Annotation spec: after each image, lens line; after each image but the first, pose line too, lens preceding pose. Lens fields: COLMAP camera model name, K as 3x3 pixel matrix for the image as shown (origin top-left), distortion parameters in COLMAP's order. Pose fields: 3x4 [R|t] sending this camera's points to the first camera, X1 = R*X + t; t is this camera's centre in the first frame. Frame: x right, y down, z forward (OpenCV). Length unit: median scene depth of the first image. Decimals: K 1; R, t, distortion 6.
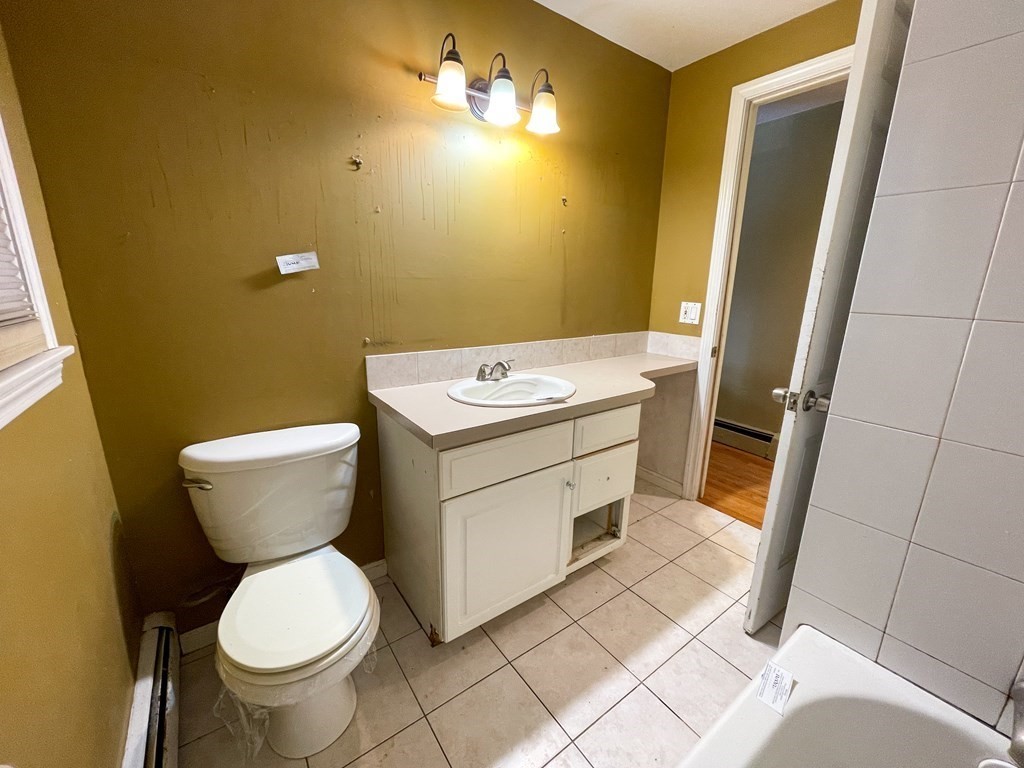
lens RADIAL K [[415.9, 0, 511.4], [0, 415.9, 385.1], [0, 0, 1]] dist [0.000716, -0.000052]
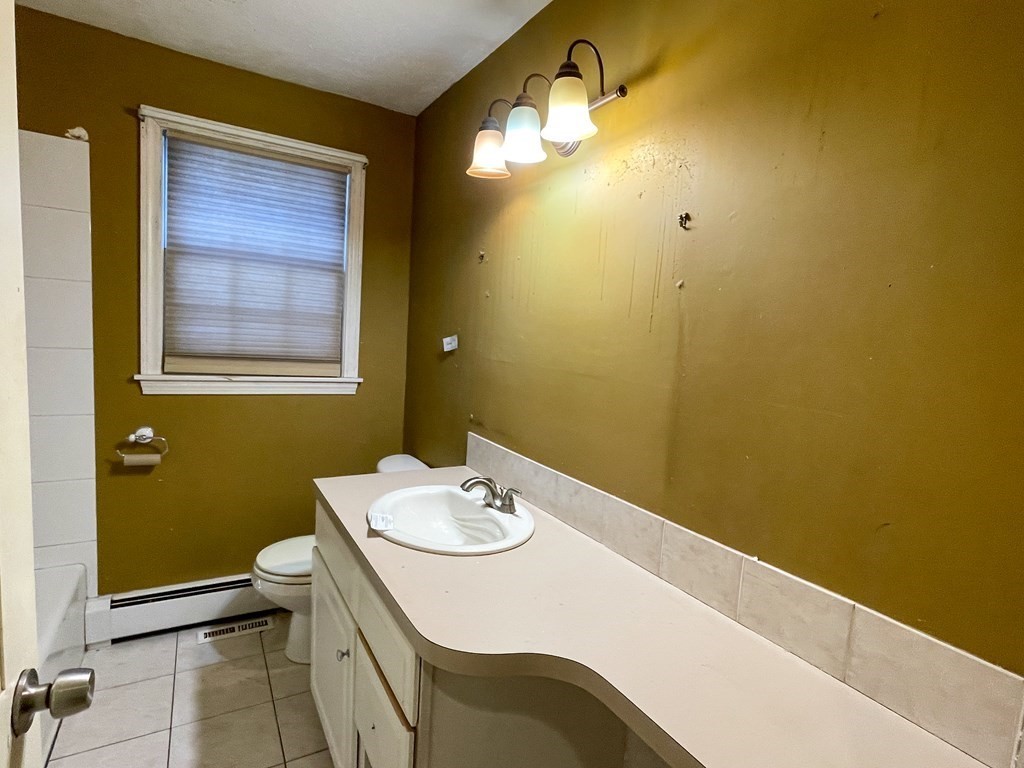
lens RADIAL K [[511.0, 0, 511.9], [0, 511.0, 383.4], [0, 0, 1]] dist [-0.006125, -0.000364]
pose [[-0.075311, 0.077488, -0.994145, 0.685279], [-0.303745, 0.947814, 0.096887, -0.259924], [0.949772, 0.309264, -0.047844, 0.870243]]
